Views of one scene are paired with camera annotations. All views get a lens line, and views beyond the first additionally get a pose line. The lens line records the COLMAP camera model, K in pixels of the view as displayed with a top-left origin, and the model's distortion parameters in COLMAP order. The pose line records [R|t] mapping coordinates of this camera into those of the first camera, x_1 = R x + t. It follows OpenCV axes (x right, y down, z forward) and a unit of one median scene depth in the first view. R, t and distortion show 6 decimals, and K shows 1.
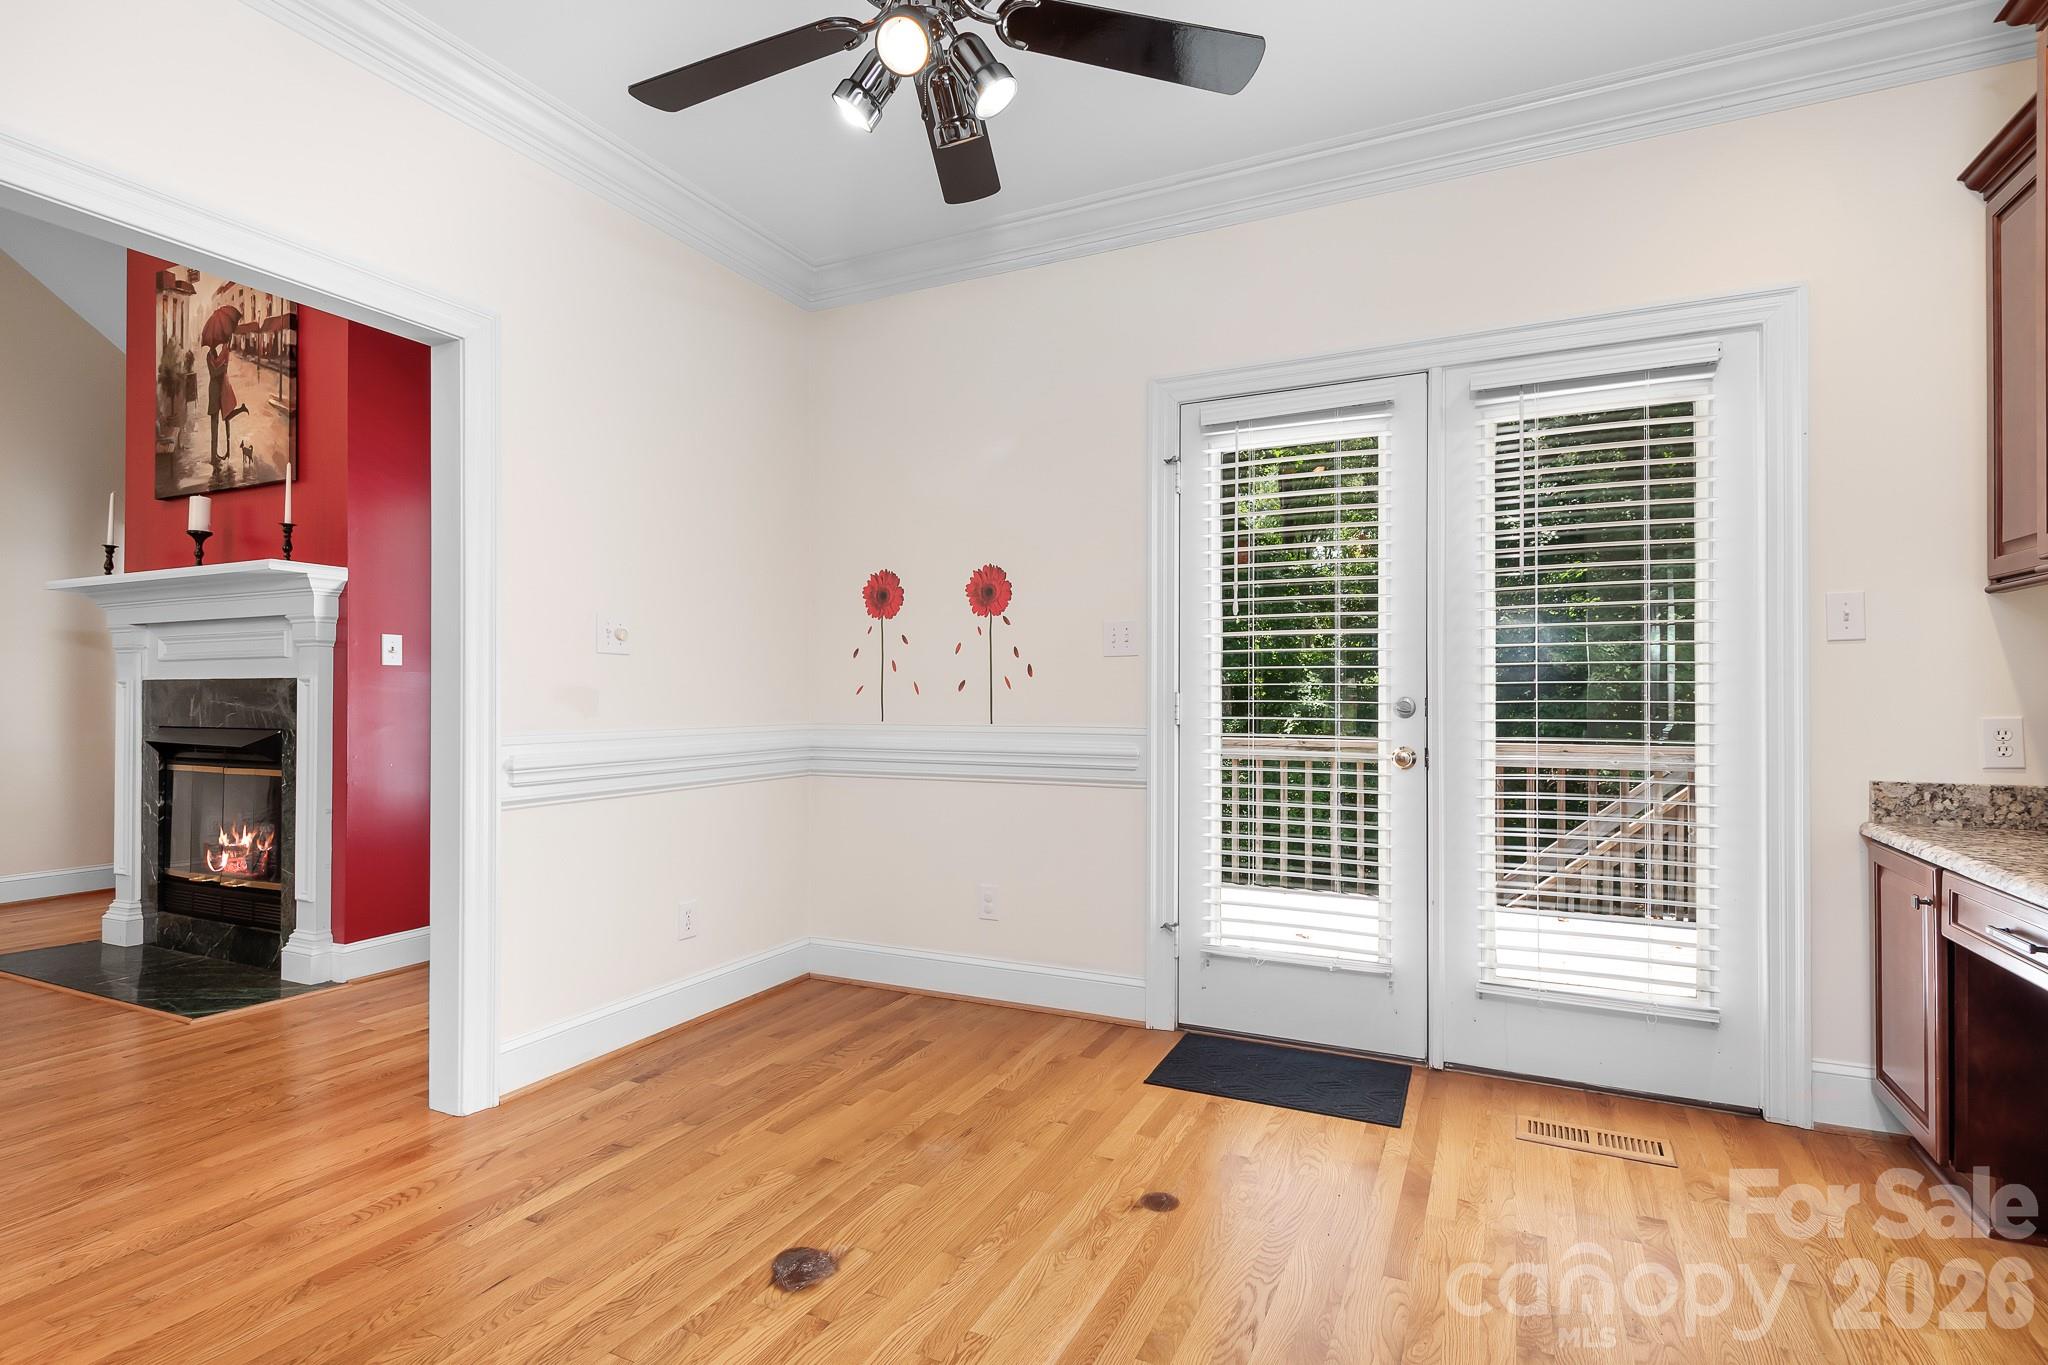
lens RADIAL K [[1024.6, 0, 1020.5], [0, 1024.6, 693.8], [0, 0, 1]] dist [-0.001702, -0.000585]
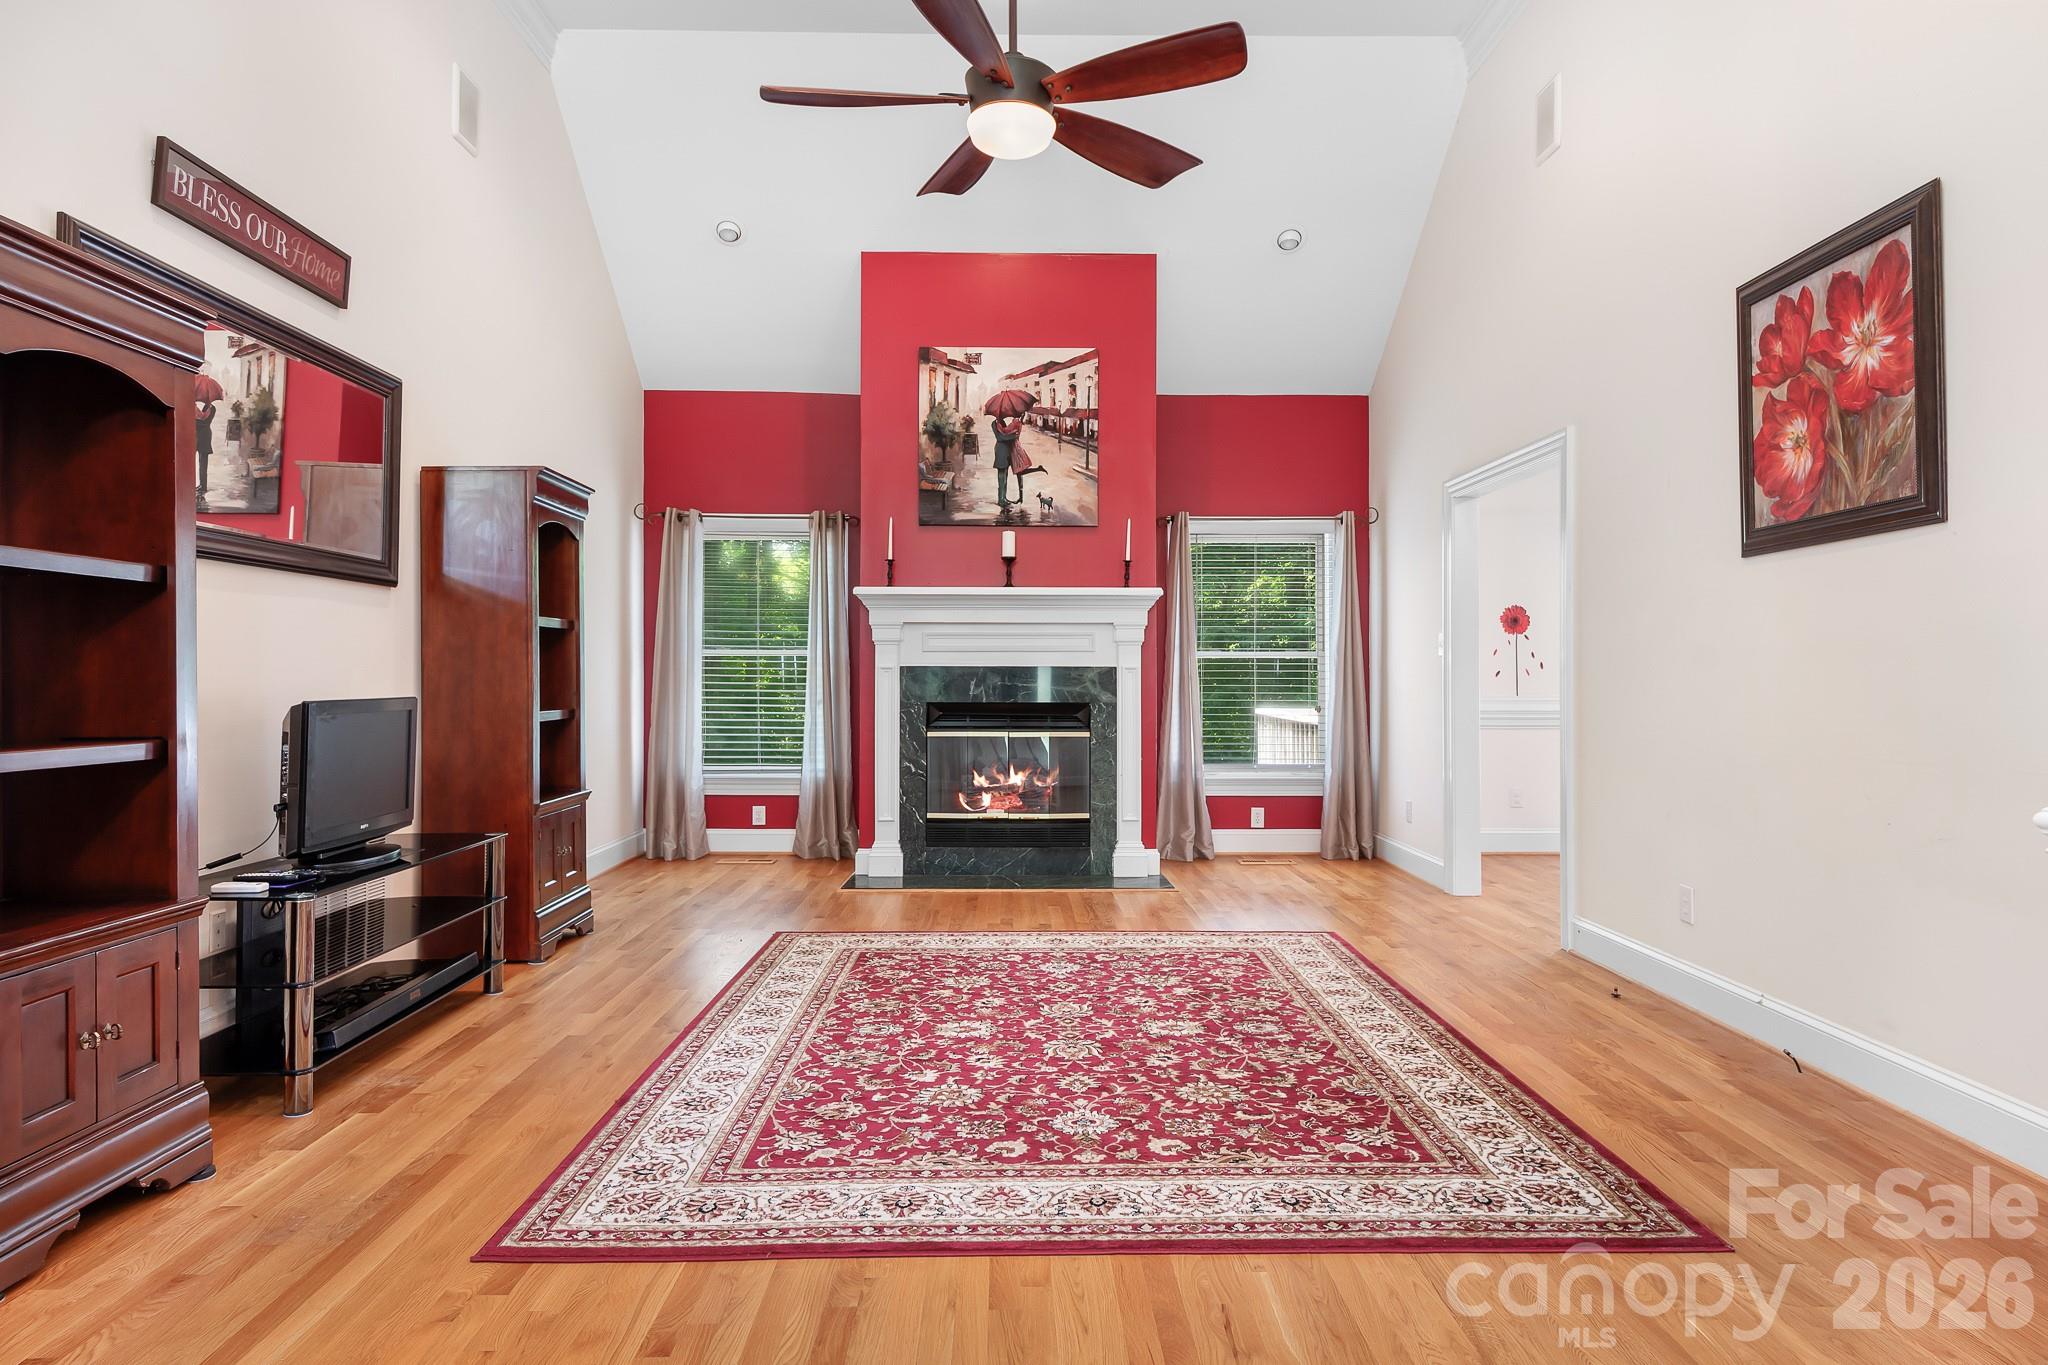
lens RADIAL K [[1223.0, 0, 1013.4], [0, 1223.0, 673.9], [0, 0, 1]] dist [0.004727, 0.000150]
pose [[0.900735, 0.001516, 0.434366, -1.529106], [-0.003624, 0.999985, 0.004025, -0.011283], [-0.434353, -0.005199, 0.900728, -0.468167]]
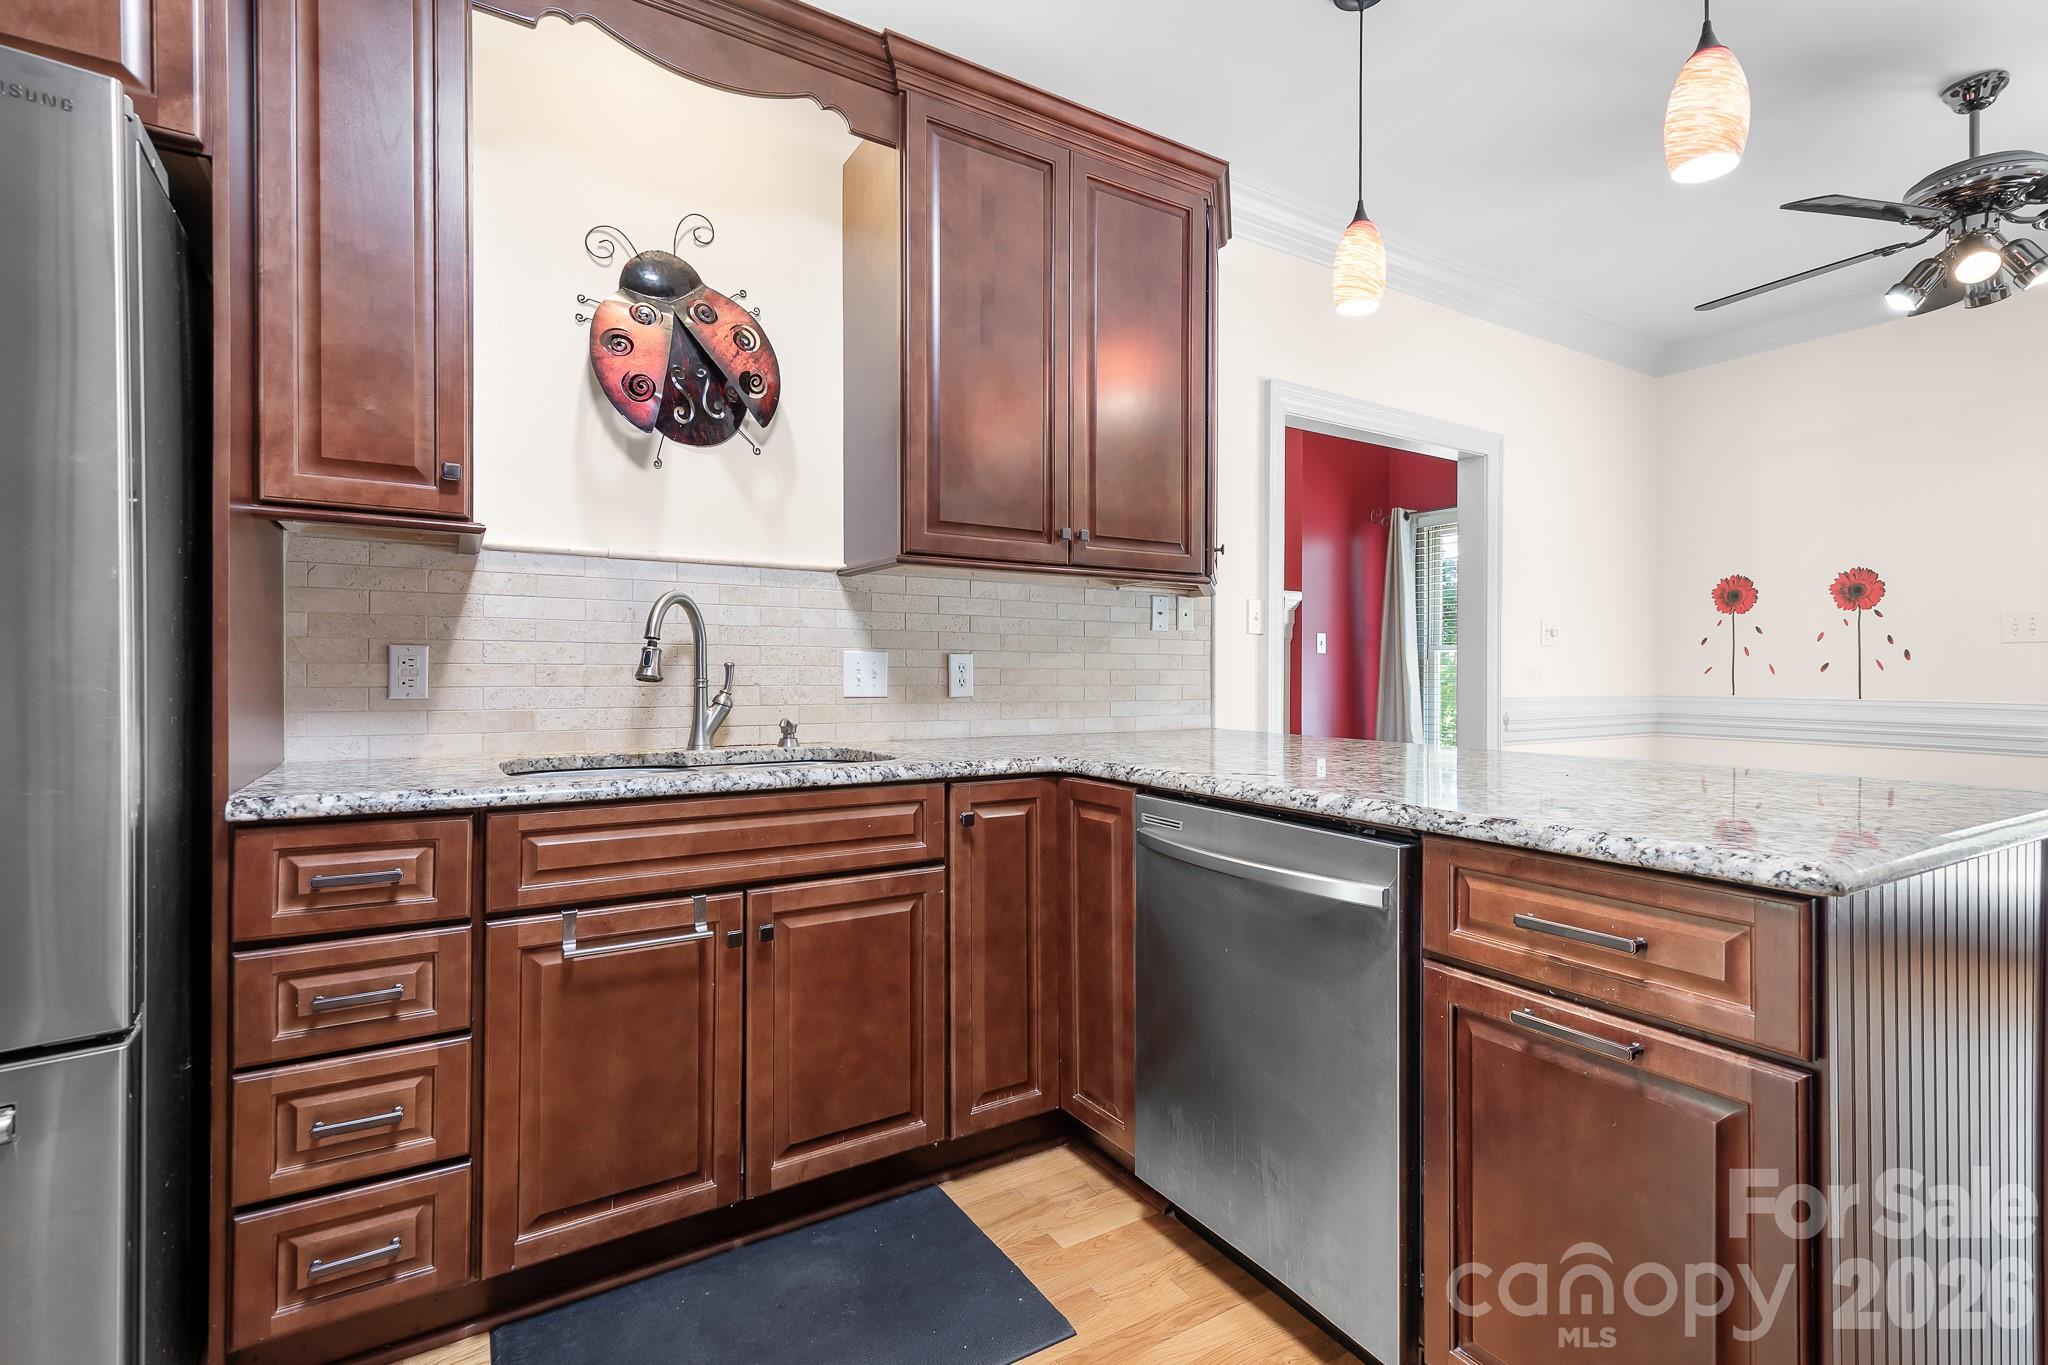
lens RADIAL K [[926.3, 0, 1019.6], [0, 926.3, 675.9], [0, 0, 1]] dist [0.003120, -0.000253]
pose [[0.836034, 0.003903, -0.548663, -0.227447], [0.000653, 0.999967, 0.008108, -0.006312], [0.548677, -0.007137, 0.836004, -0.415479]]
